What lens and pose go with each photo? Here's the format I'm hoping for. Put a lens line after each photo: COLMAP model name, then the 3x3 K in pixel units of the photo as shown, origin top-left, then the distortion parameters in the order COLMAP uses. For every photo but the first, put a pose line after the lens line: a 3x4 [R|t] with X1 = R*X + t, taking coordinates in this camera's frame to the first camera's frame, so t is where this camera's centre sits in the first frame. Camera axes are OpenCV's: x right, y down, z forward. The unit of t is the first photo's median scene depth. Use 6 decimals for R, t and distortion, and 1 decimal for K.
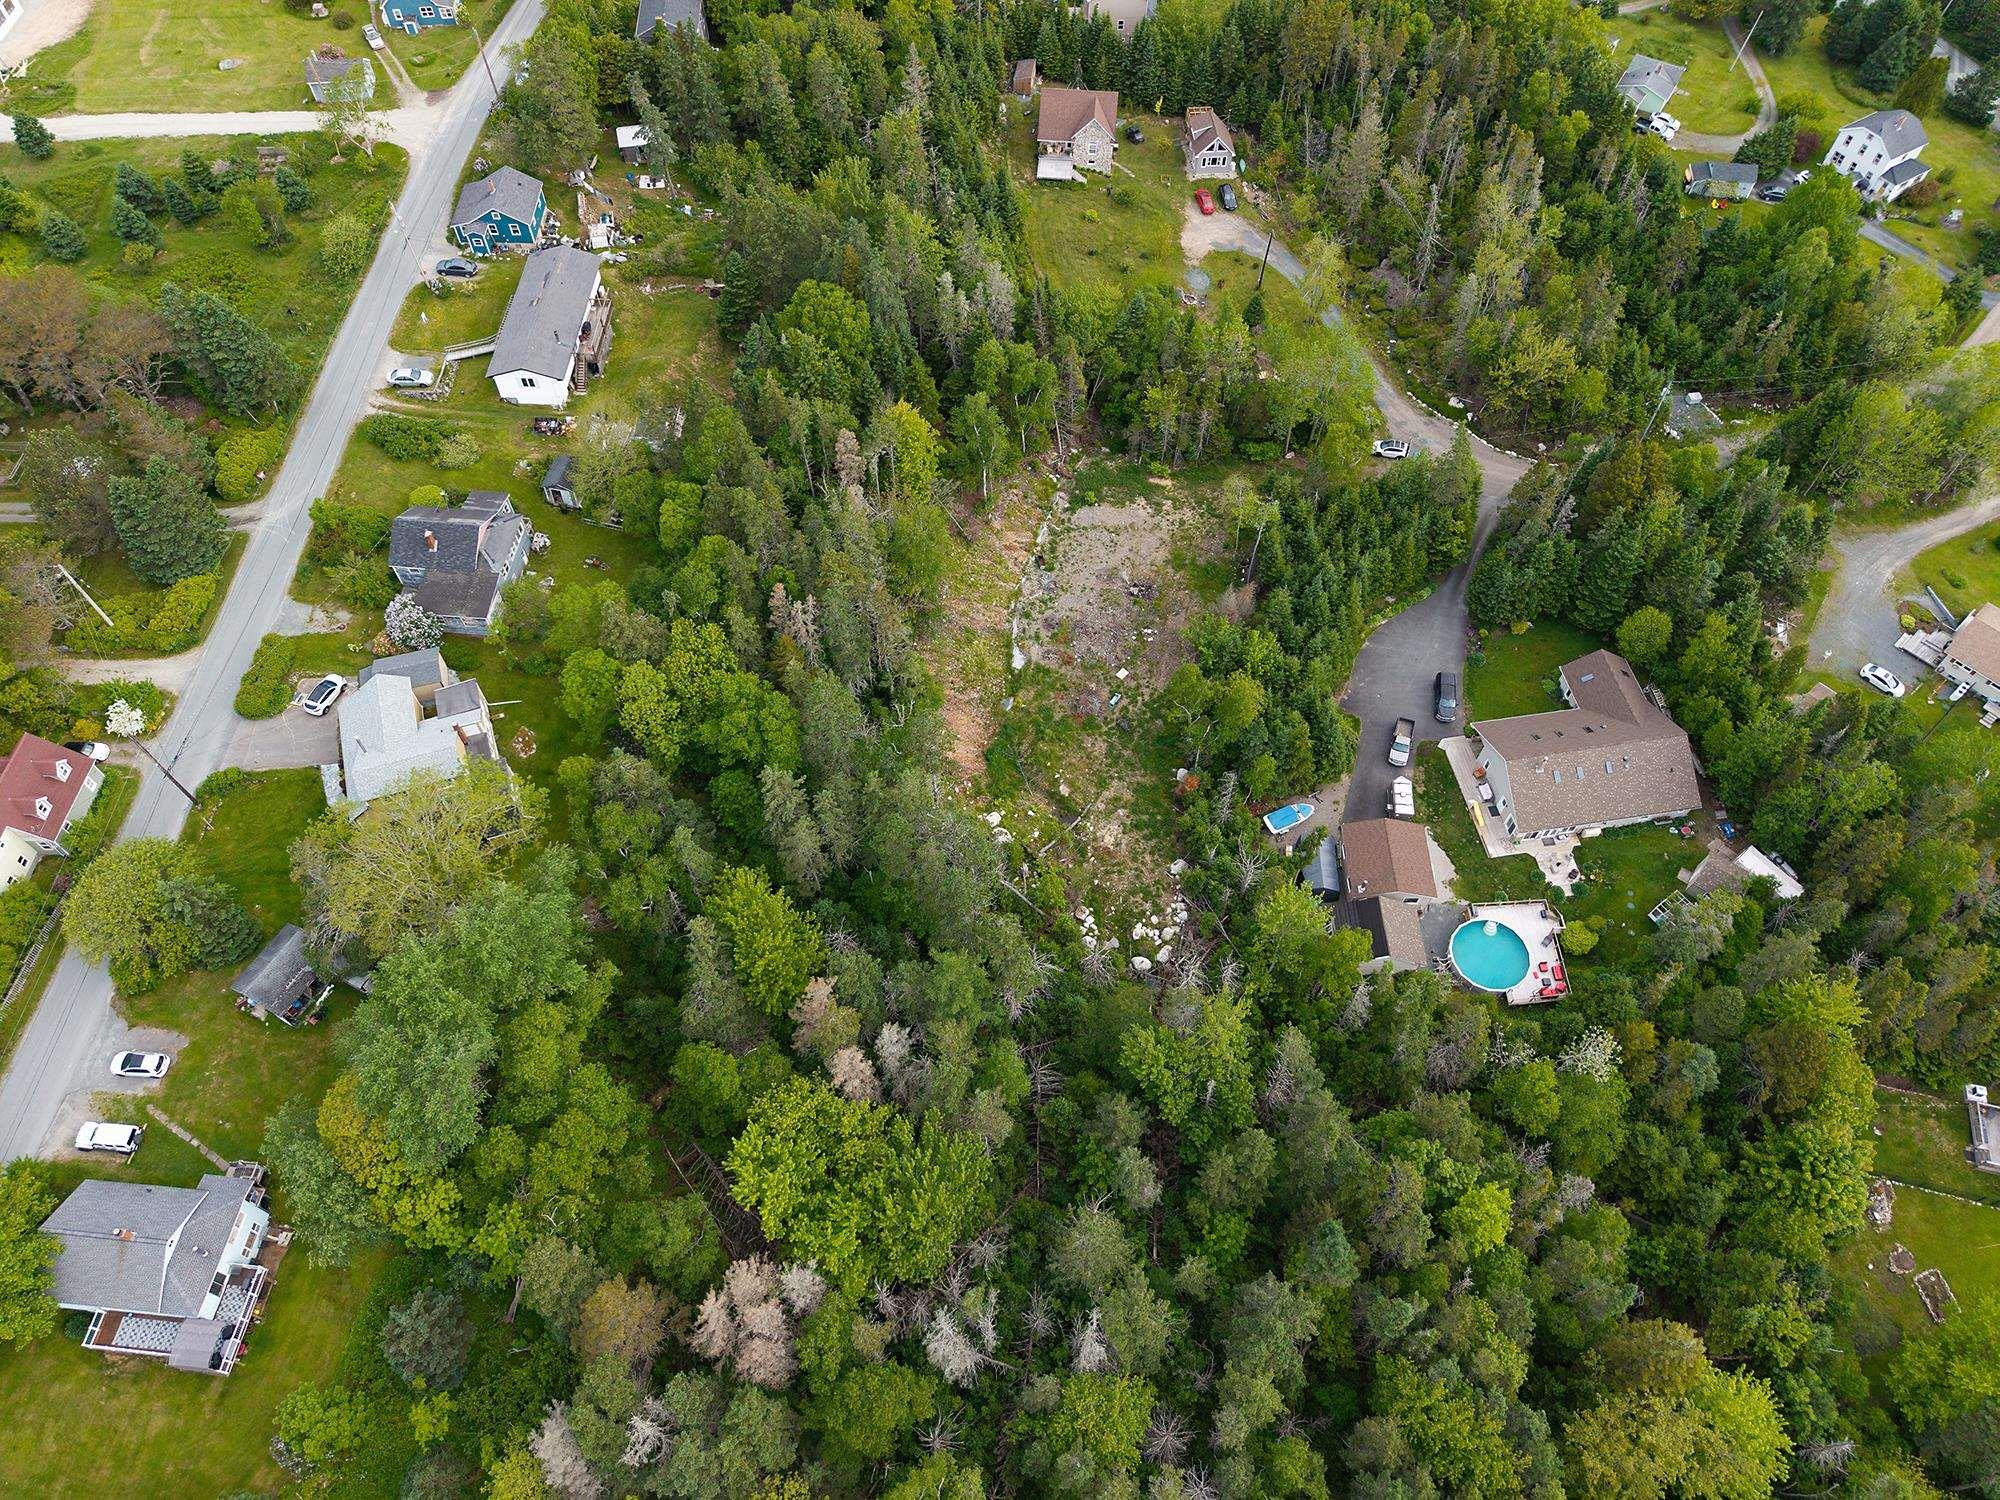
lens RADIAL K [[1358.3, 0, 1000.0], [0, 1358.3, 750.0], [0, 0, 1]] dist [0.029069, -0.022737]
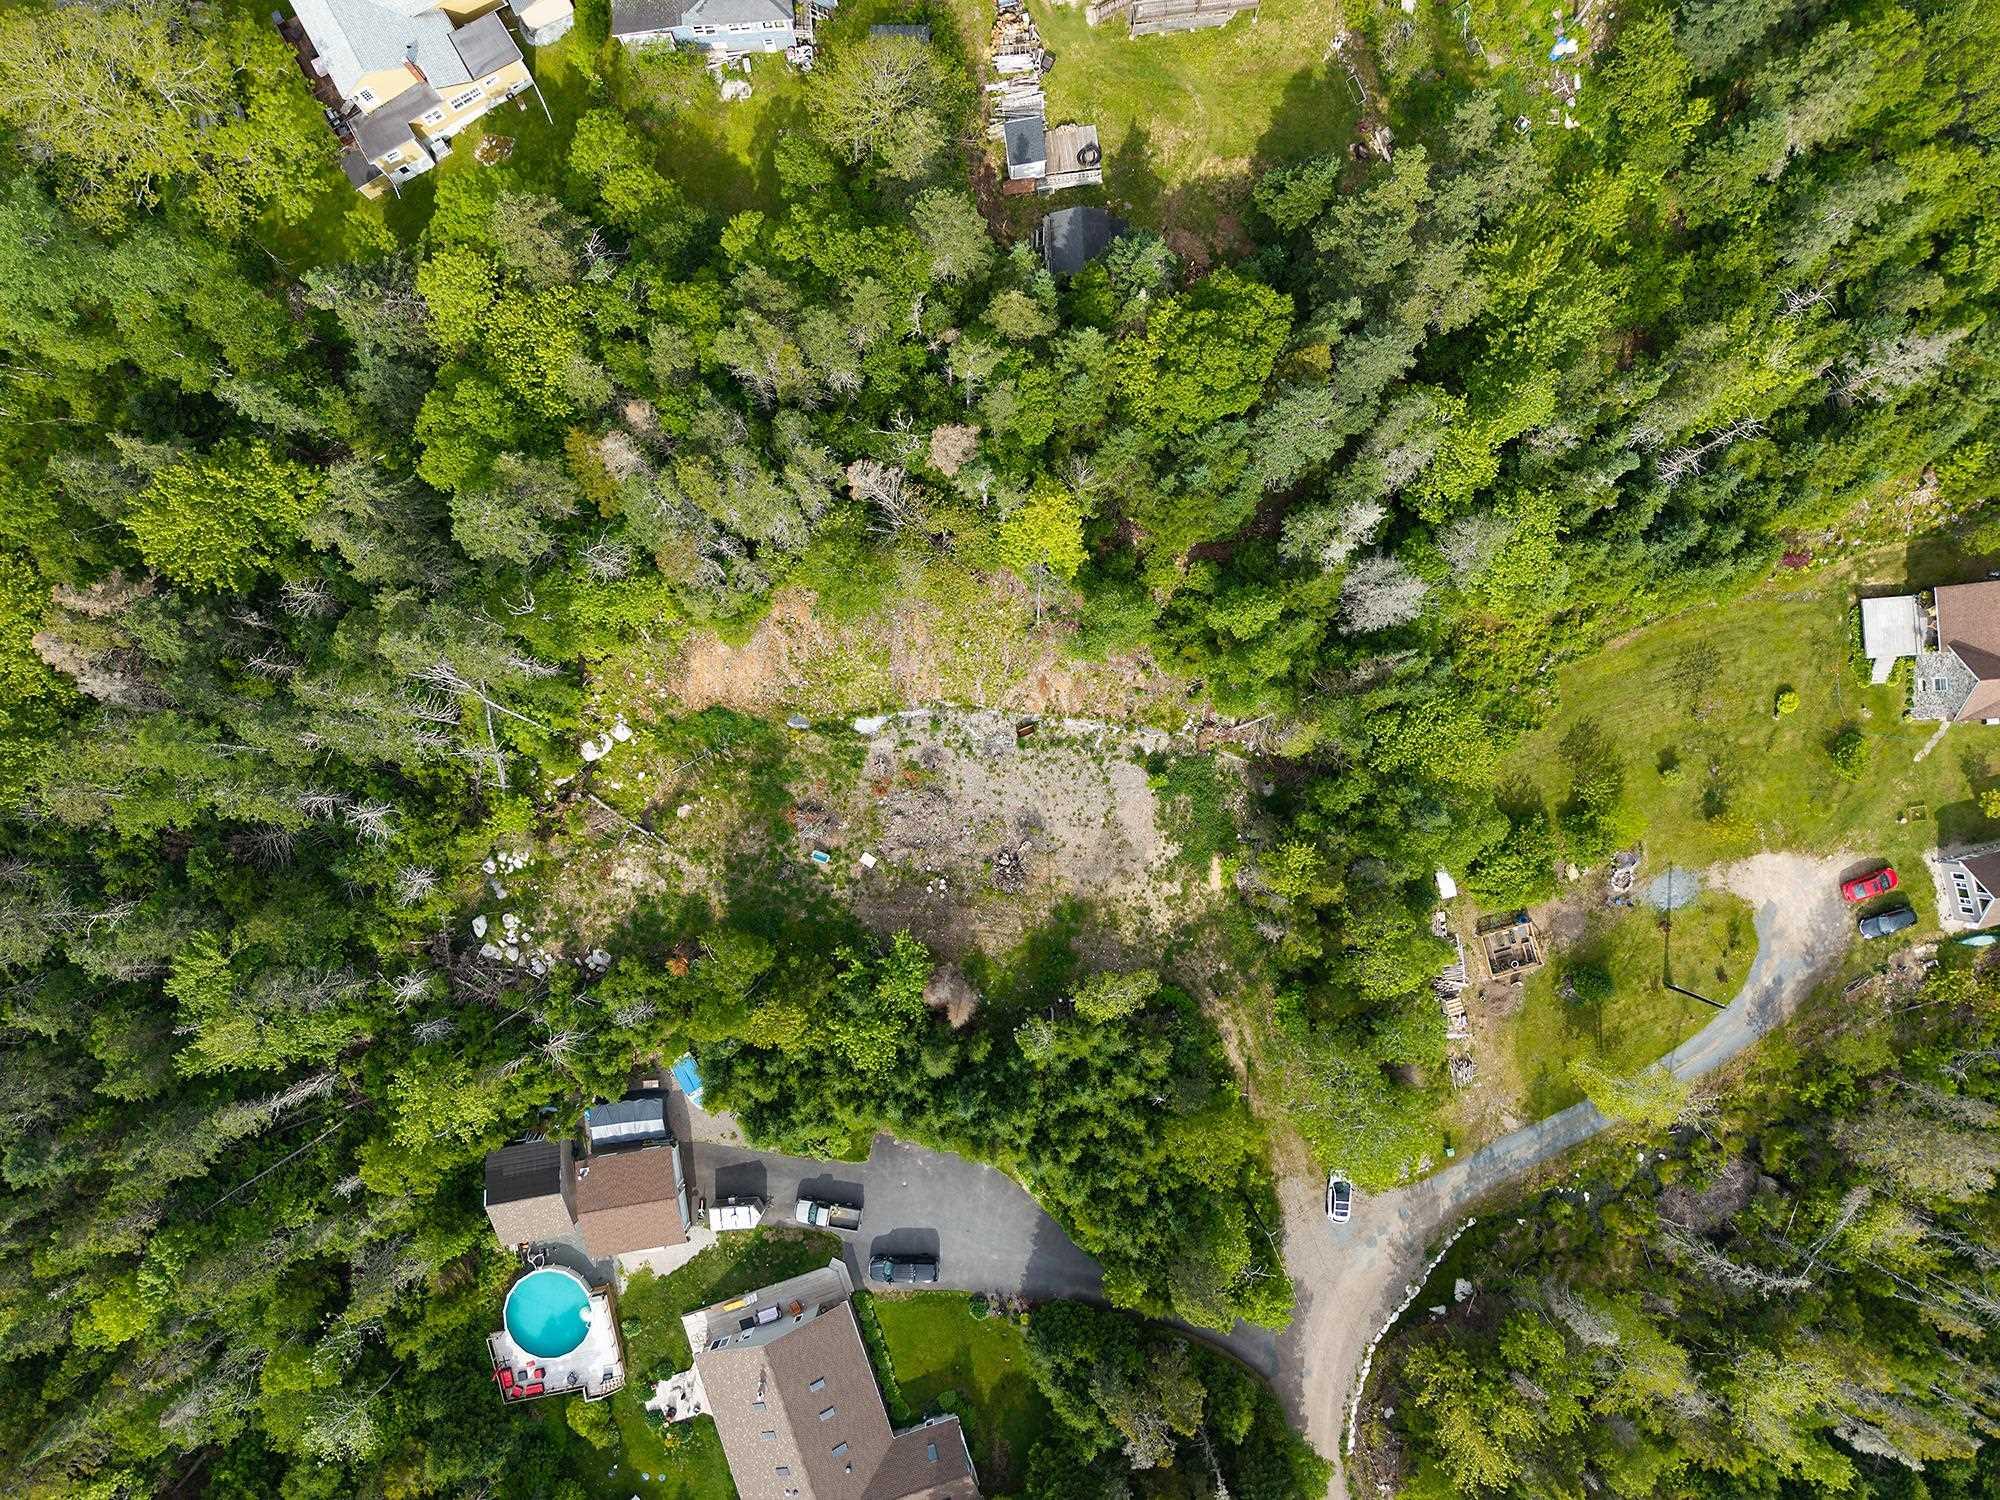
lens RADIAL K [[1358.3, 0, 1000.0], [0, 1358.3, 750.0], [0, 0, 1]] dist [0.029069, -0.022737]
pose [[0.162701, 0.986654, -0.006475, 0.045038], [-0.826249, 0.139831, 0.545673, -0.552711], [0.539296, -0.083431, 0.837973, 0.391078]]
